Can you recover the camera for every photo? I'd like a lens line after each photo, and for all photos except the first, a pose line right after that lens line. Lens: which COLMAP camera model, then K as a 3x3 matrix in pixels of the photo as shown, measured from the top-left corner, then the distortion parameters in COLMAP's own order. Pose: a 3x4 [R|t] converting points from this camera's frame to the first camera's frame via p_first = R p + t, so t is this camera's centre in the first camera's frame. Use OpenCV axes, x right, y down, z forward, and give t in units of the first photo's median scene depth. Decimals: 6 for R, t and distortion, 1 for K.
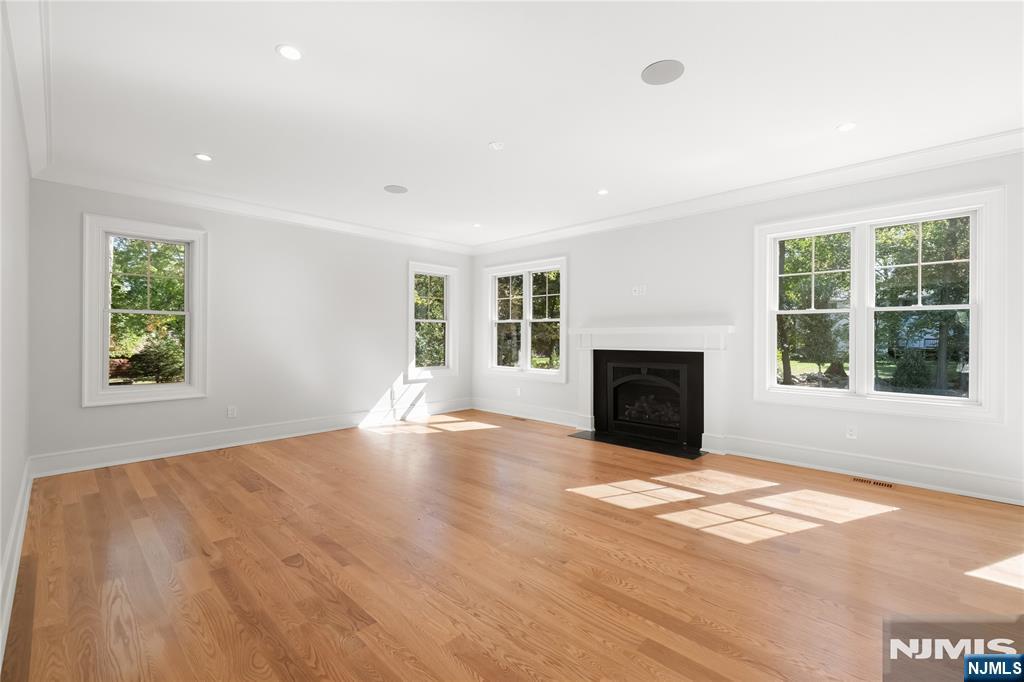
lens RADIAL K [[434.5, 0, 509.9], [0, 434.5, 341.0], [0, 0, 1]] dist [0.008637, 0.000135]
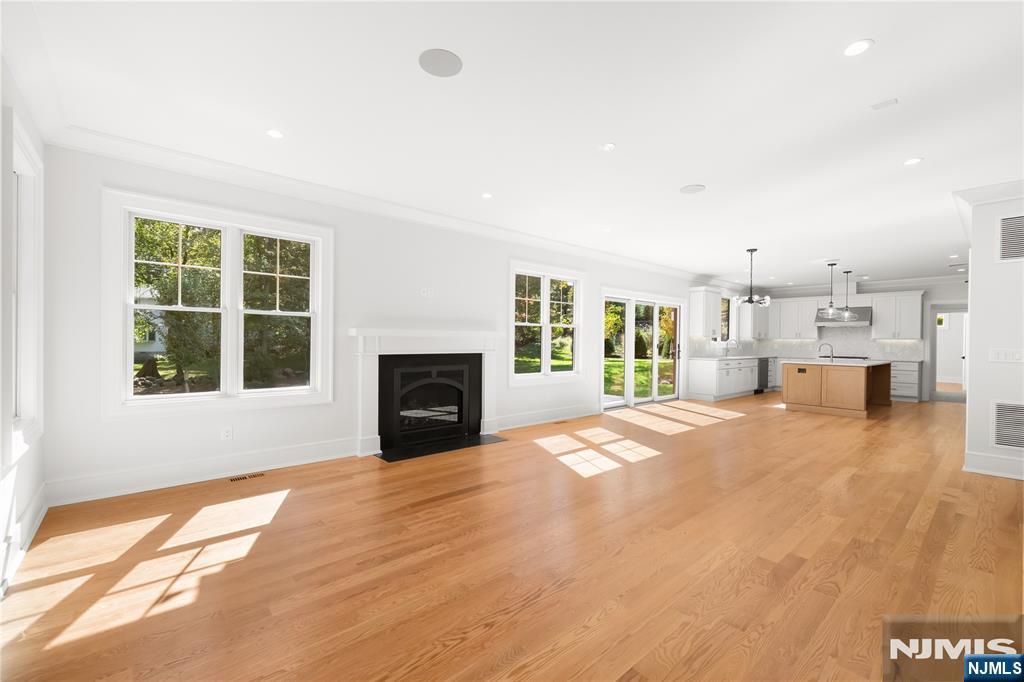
lens RADIAL K [[434.5, 0, 514.3], [0, 434.5, 338.3], [0, 0, 1]] dist [0.008637, 0.000135]
pose [[0.072948, 0.001641, 0.997334, -0.747143], [-0.003035, 0.999994, -0.001424, -0.013983], [-0.997331, -0.002923, 0.072952, 0.811833]]
